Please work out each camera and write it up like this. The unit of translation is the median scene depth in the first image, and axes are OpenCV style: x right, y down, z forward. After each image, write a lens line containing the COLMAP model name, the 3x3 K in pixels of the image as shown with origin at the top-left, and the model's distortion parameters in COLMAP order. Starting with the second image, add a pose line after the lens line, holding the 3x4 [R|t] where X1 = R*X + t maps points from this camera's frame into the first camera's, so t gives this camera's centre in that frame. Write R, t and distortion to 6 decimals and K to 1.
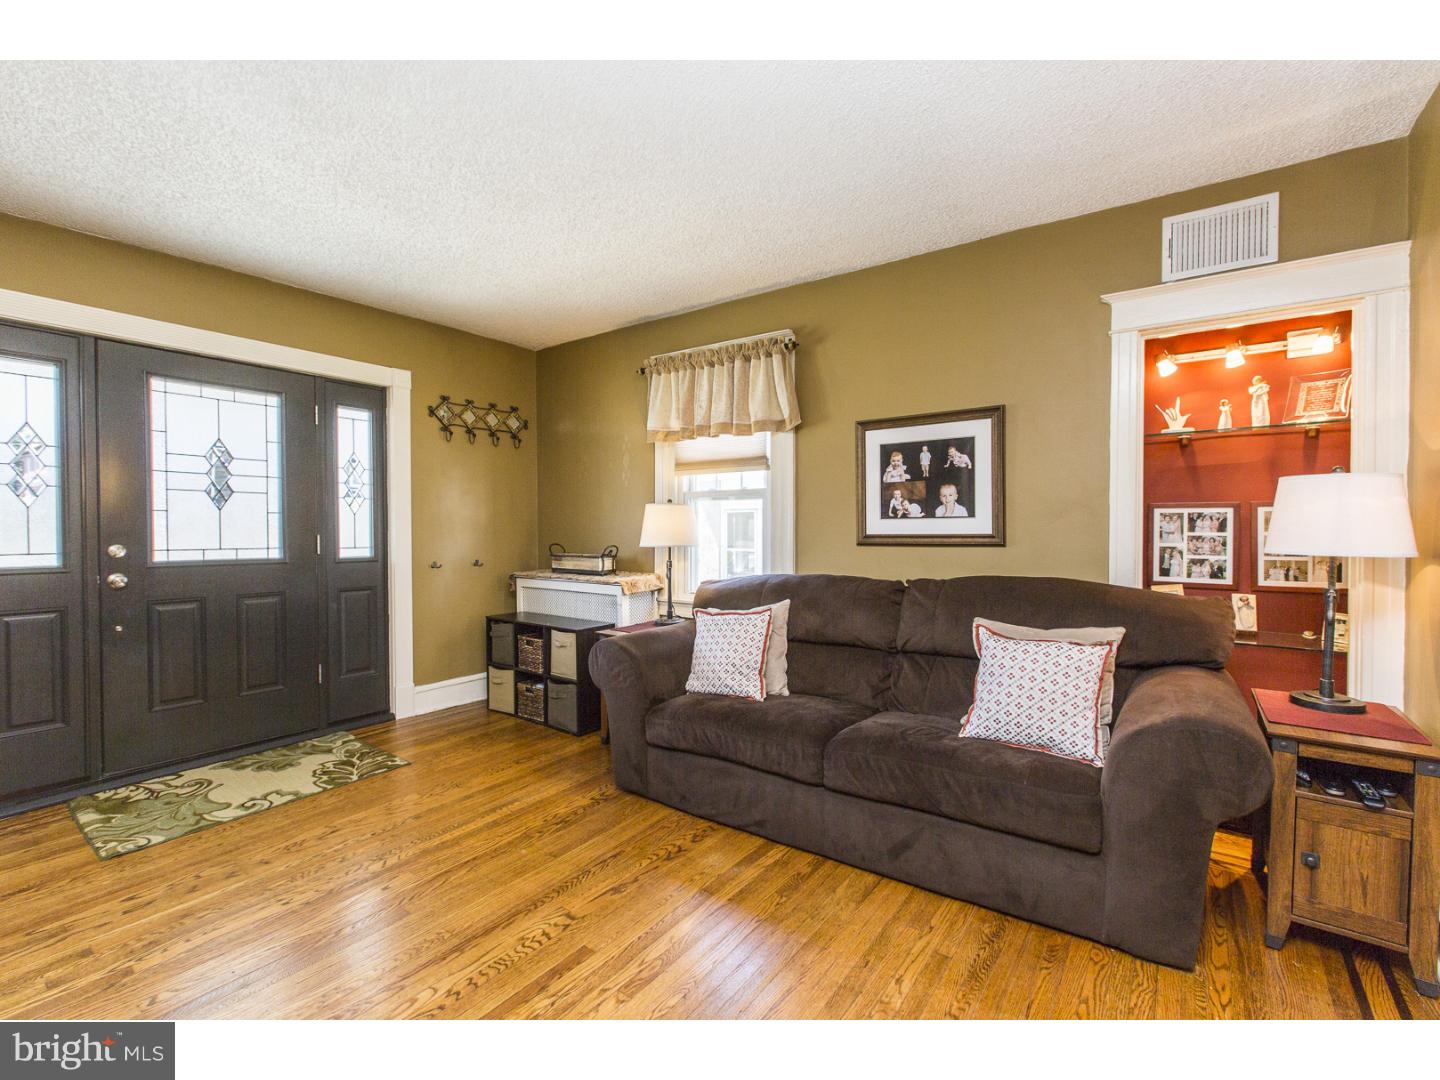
lens RADIAL K [[639.3, 0, 723.7], [0, 639.3, 536.7], [0, 0, 1]] dist [0.003357, 0.000227]
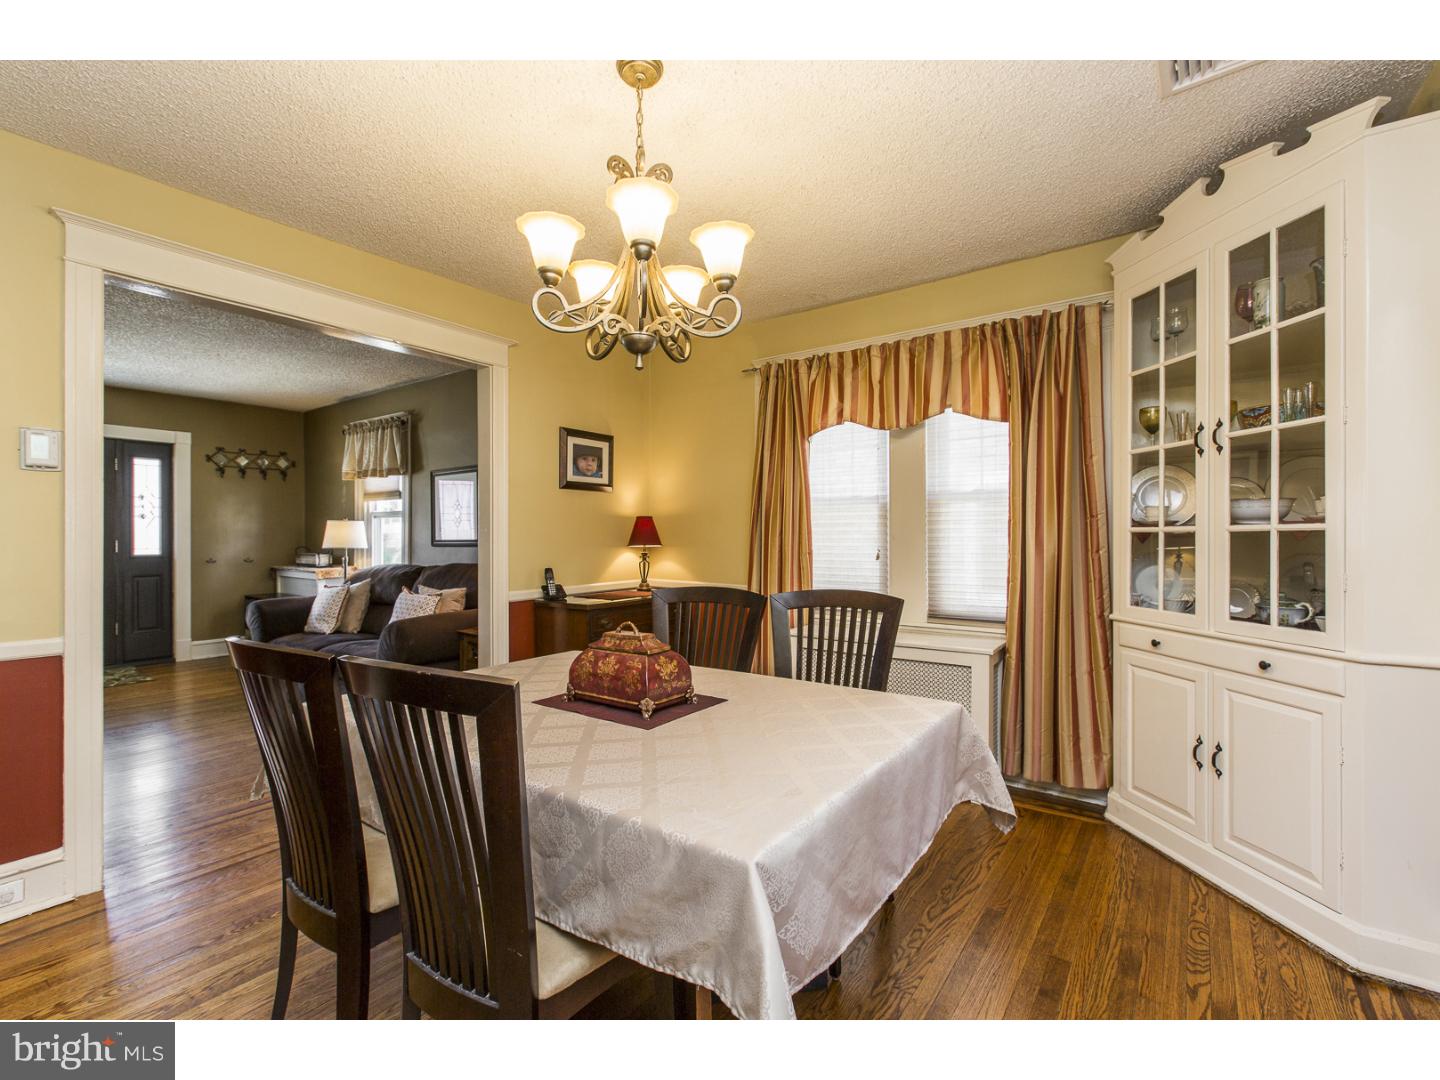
lens RADIAL K [[639.3, 0, 723.7], [0, 639.3, 536.7], [0, 0, 1]] dist [0.003357, 0.000227]
pose [[0.999905, 0.001820, -0.013686, 0.797596], [-0.001991, 0.999920, -0.012454, 0.004887], [0.013662, 0.012480, 0.999829, -0.502567]]
